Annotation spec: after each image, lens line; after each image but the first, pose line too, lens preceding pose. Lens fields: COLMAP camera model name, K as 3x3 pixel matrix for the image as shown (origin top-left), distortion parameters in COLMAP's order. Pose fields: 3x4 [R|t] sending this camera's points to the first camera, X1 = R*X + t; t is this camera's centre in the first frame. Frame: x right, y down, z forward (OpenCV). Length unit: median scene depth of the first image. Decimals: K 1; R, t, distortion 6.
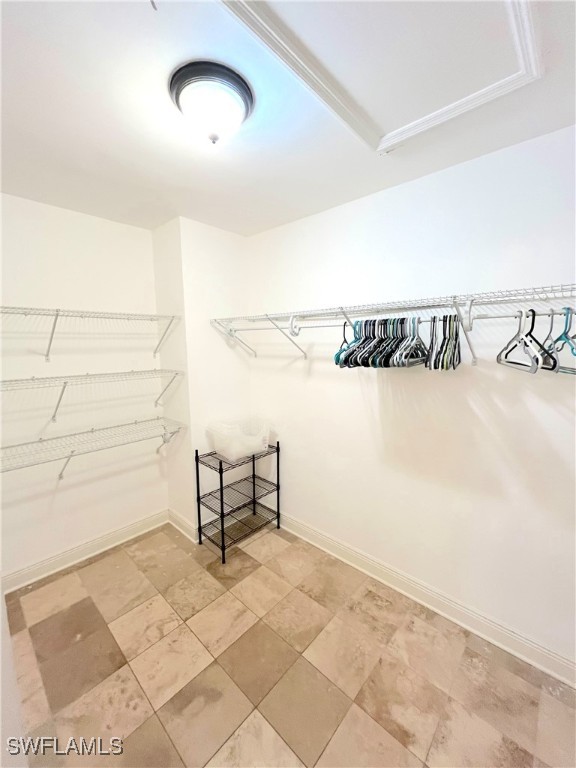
lens RADIAL K [[308.0, 0, 289.3], [0, 308.0, 383.3], [0, 0, 1]] dist [-0.002716, 0.000011]
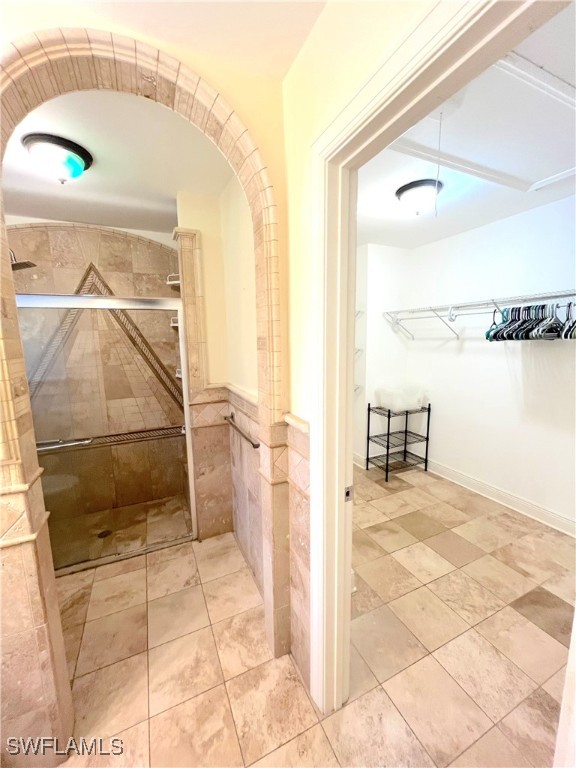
lens RADIAL K [[309.7, 0, 288.0], [0, 309.7, 384.0], [0, 0, 1]] dist [-0.001964, -0.000452]
pose [[0.921838, 0.044725, -0.384986, -0.122973], [-0.037436, 0.998950, 0.026410, 0.129093], [0.385763, -0.009934, 0.922544, -0.626478]]
